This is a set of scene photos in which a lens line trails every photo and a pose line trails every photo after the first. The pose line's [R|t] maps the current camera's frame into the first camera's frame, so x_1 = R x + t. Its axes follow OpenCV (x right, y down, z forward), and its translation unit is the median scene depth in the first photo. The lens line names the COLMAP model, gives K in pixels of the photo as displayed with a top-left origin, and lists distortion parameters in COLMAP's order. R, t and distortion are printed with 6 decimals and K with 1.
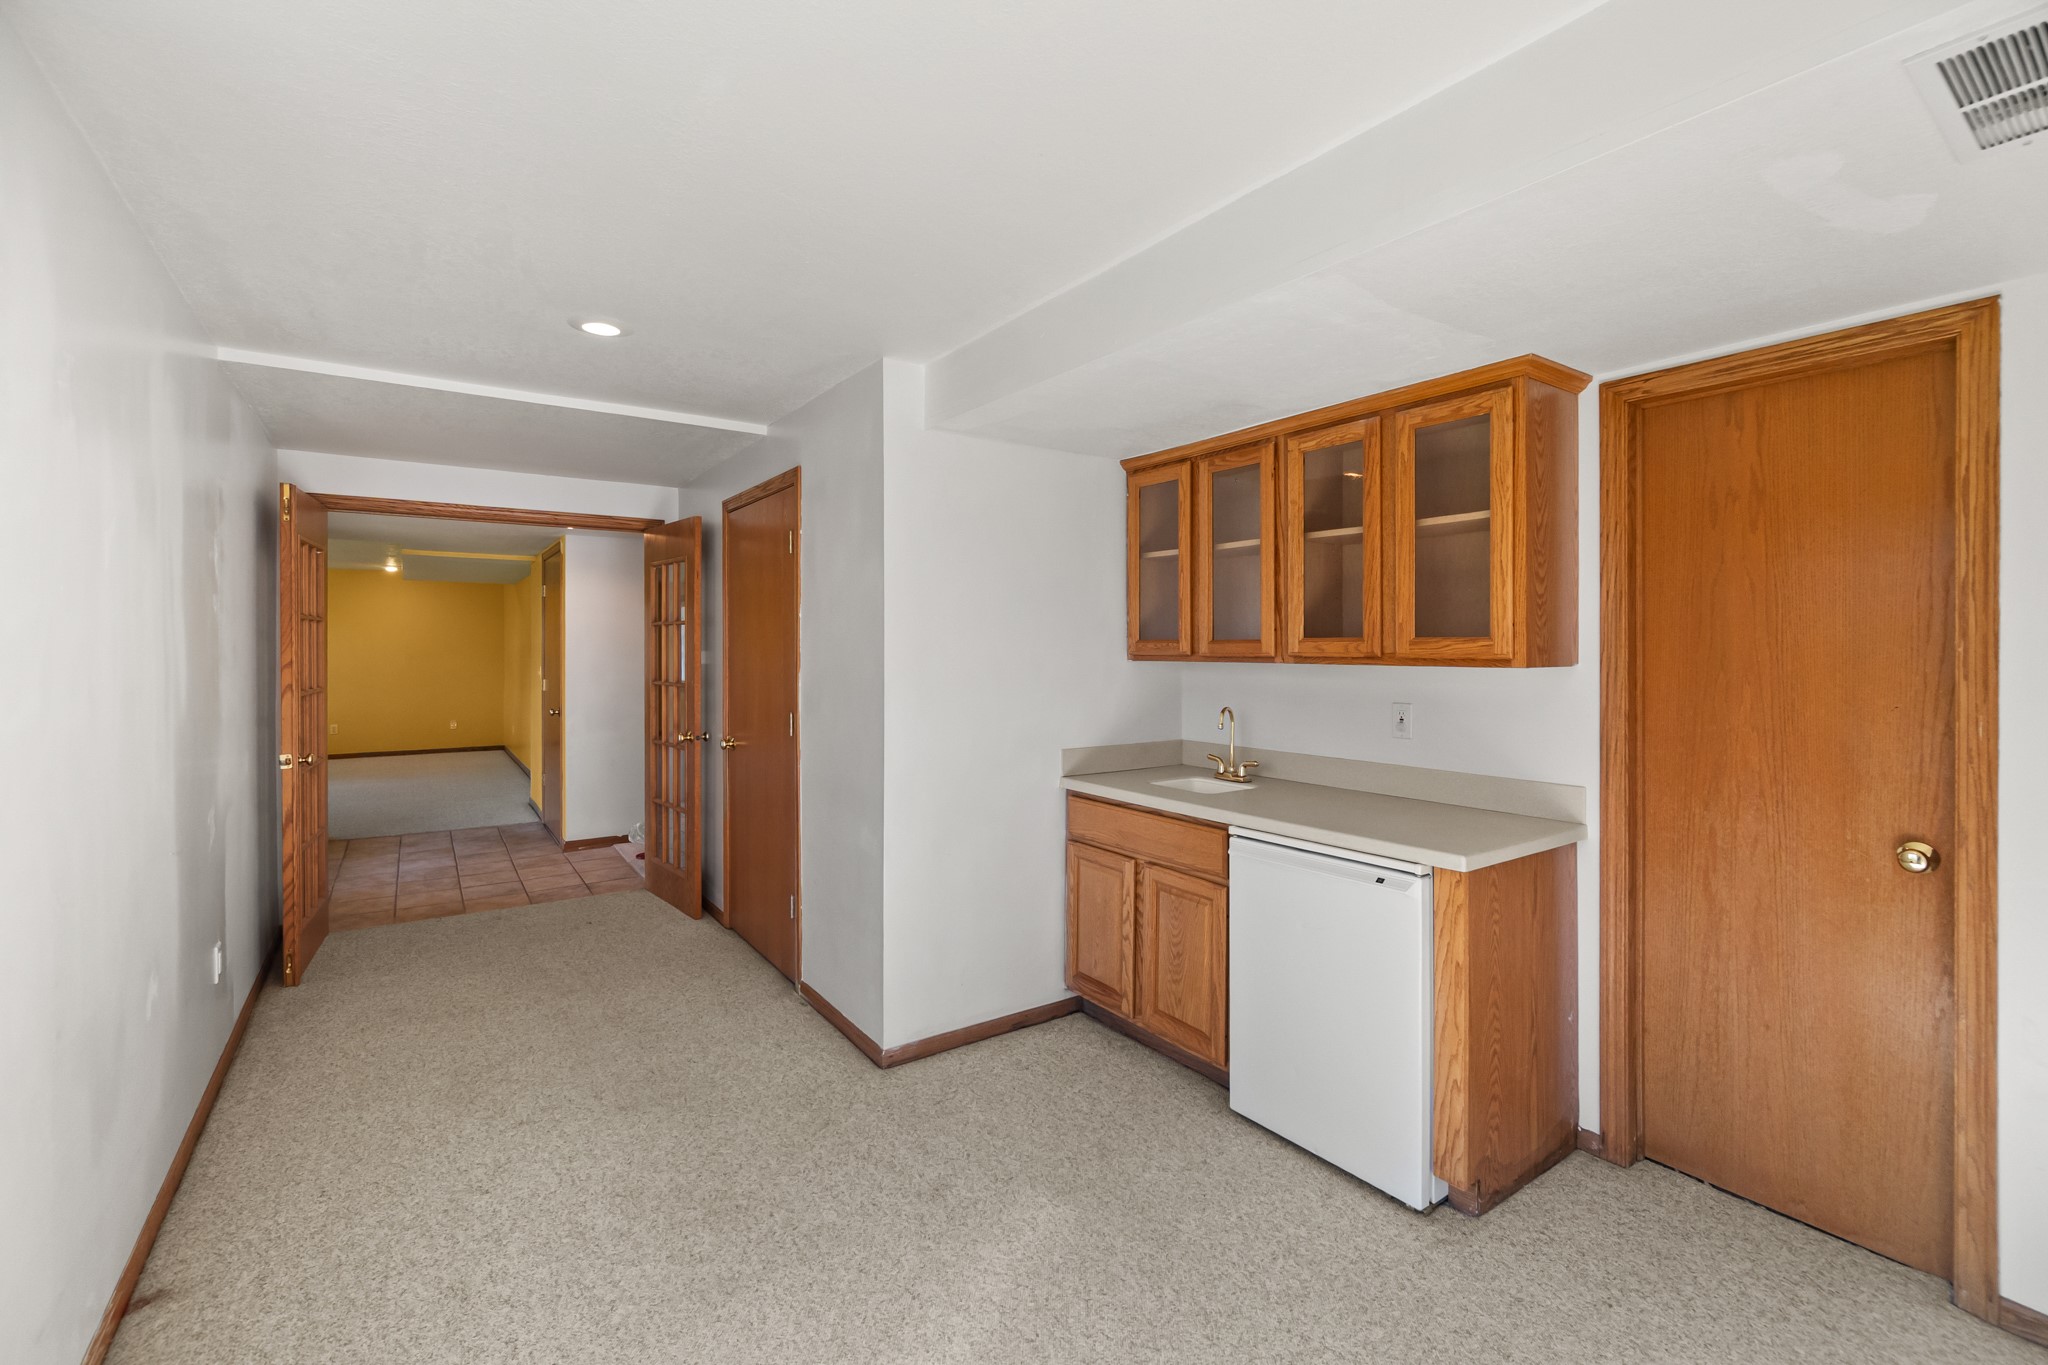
lens RADIAL K [[891.8, 0, 1024.5], [0, 891.8, 647.8], [0, 0, 1]] dist [0.001363, -0.000068]
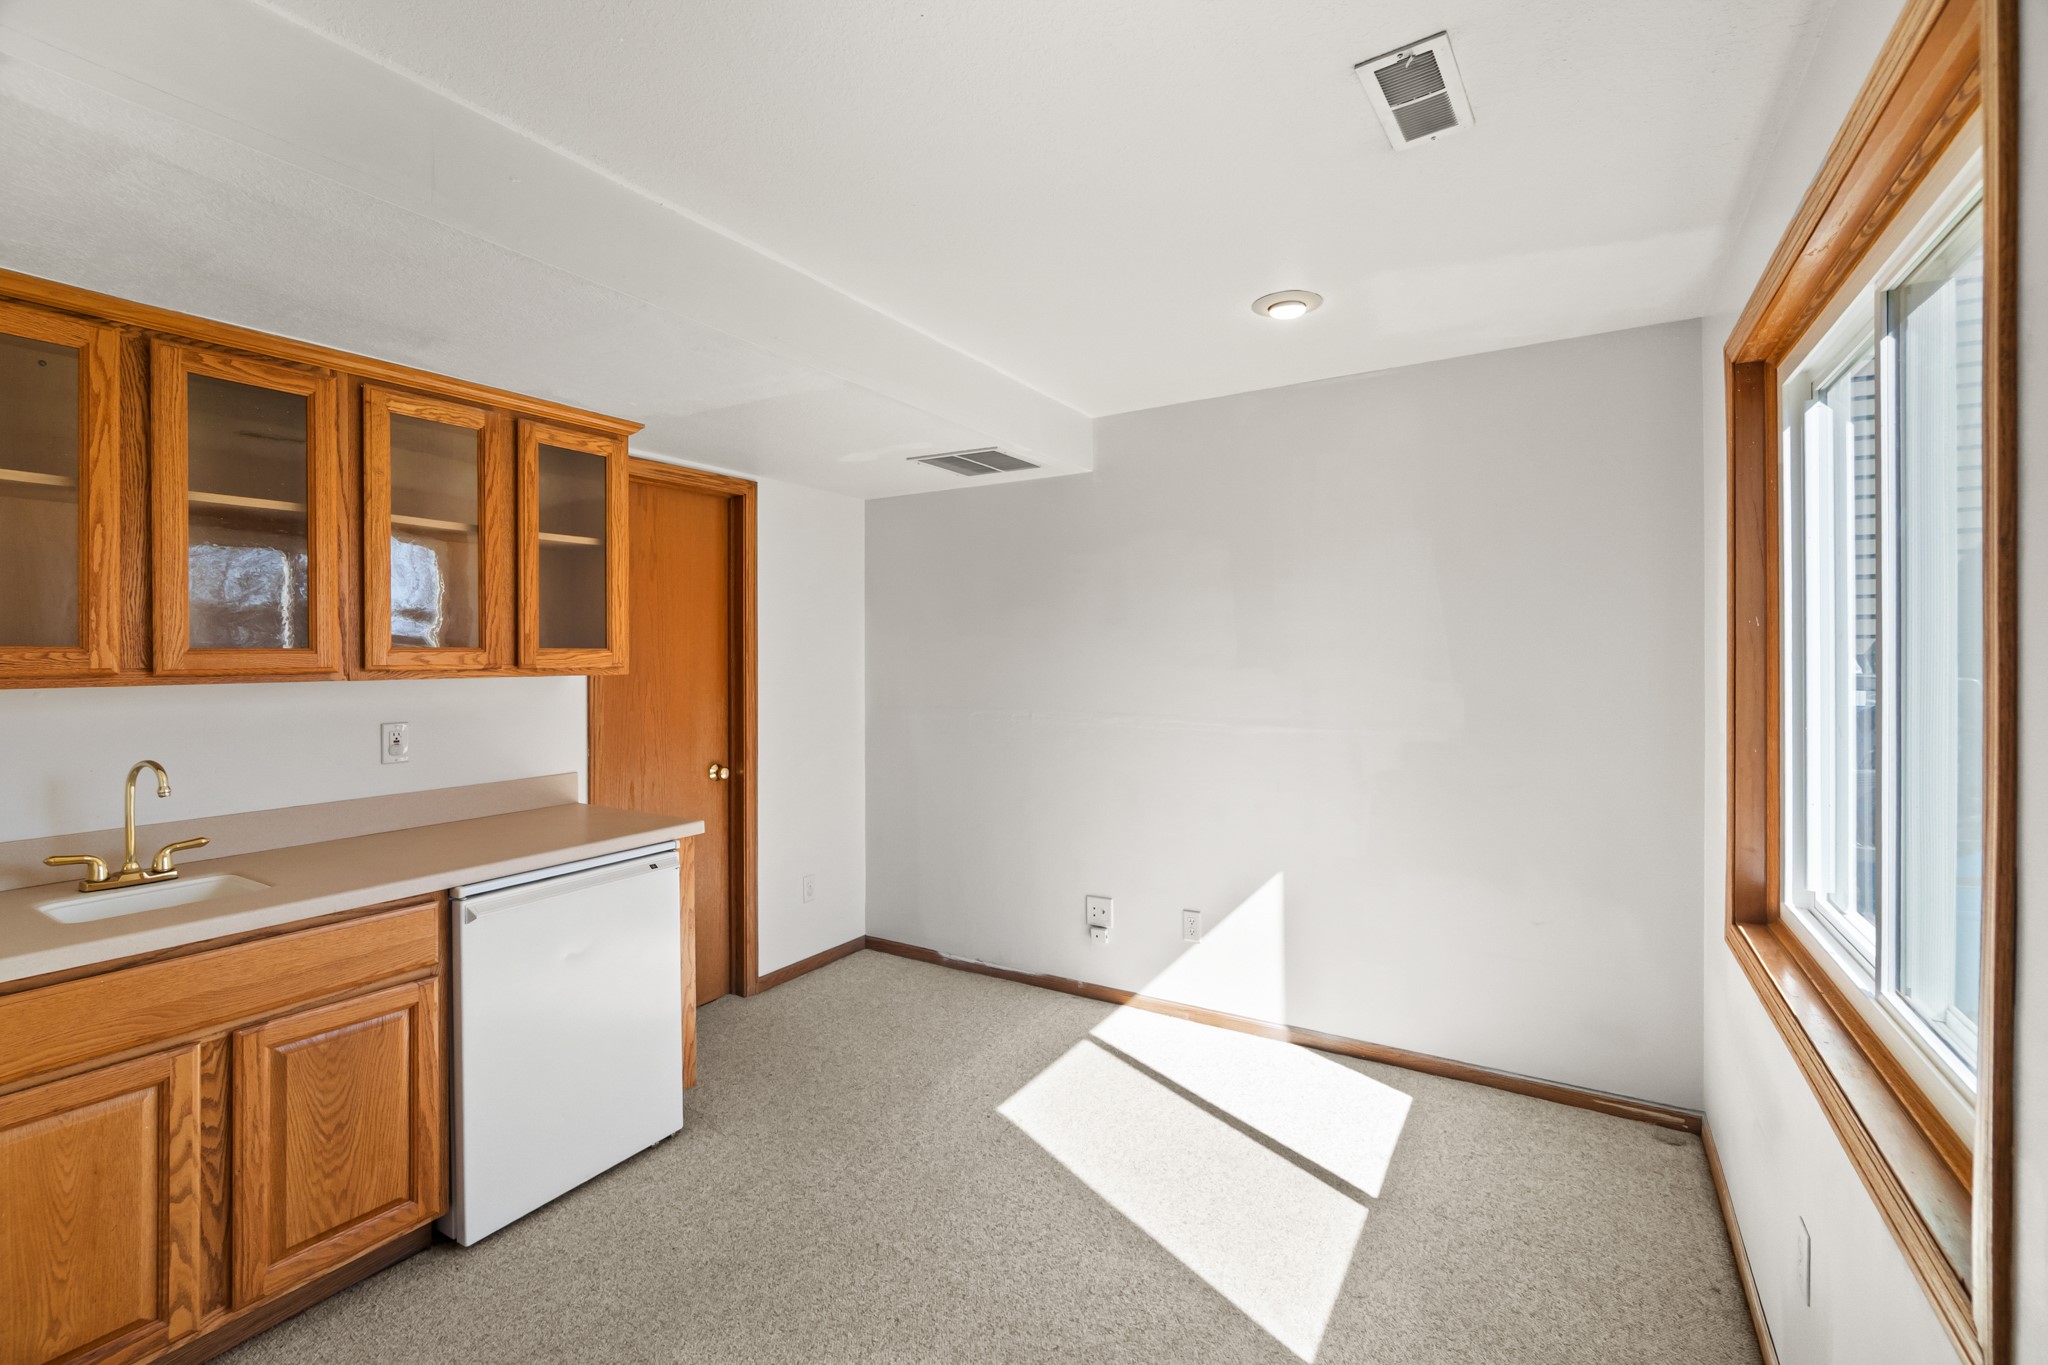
lens RADIAL K [[891.8, 0, 1024.5], [0, 891.8, 647.8], [0, 0, 1]] dist [0.001363, -0.000068]
pose [[-0.402891, 0.008327, 0.915210, -0.658272], [0.003237, 0.999965, -0.007674, -0.002206], [-0.915242, -0.000130, -0.402904, 0.831698]]
